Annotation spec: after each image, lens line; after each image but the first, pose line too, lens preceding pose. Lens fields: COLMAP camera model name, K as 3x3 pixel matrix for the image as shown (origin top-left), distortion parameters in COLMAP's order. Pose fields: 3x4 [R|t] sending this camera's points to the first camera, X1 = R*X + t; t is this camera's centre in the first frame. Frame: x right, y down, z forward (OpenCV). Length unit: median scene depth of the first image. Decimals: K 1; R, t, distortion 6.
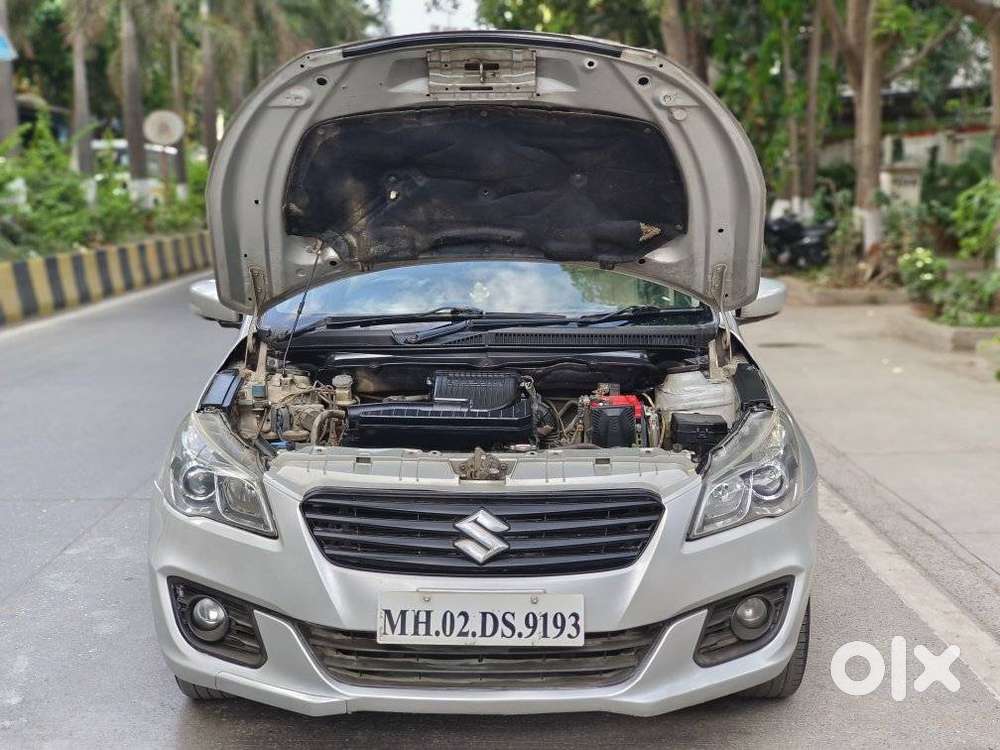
lens RADIAL K [[1474.0, 0, 499.8], [0, 1474.0, 374.7], [0, 0, 1]] dist [0.024491, 0.062918]
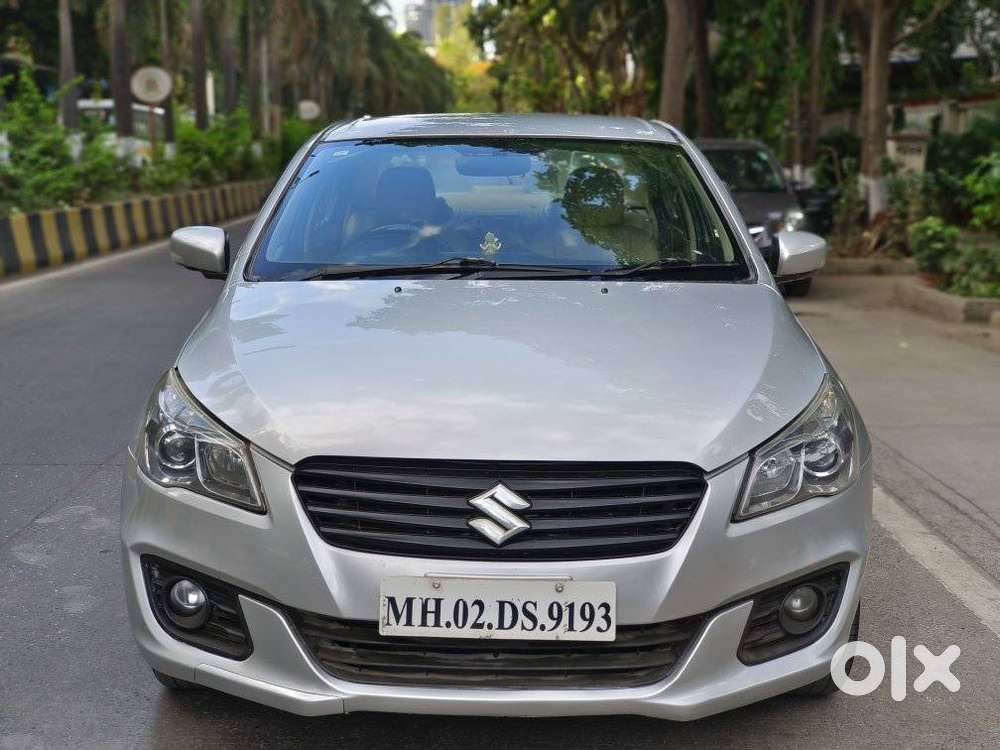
lens RADIAL K [[1480.4, 0, 499.8], [0, 1480.4, 399.5], [0, 0, 1]] dist [0.016940, -0.020372]
pose [[0.999890, 0.012871, 0.007377, -0.017962], [-0.013142, 0.999197, 0.037855, 0.007517], [-0.006884, -0.037947, 0.999256, 0.114993]]
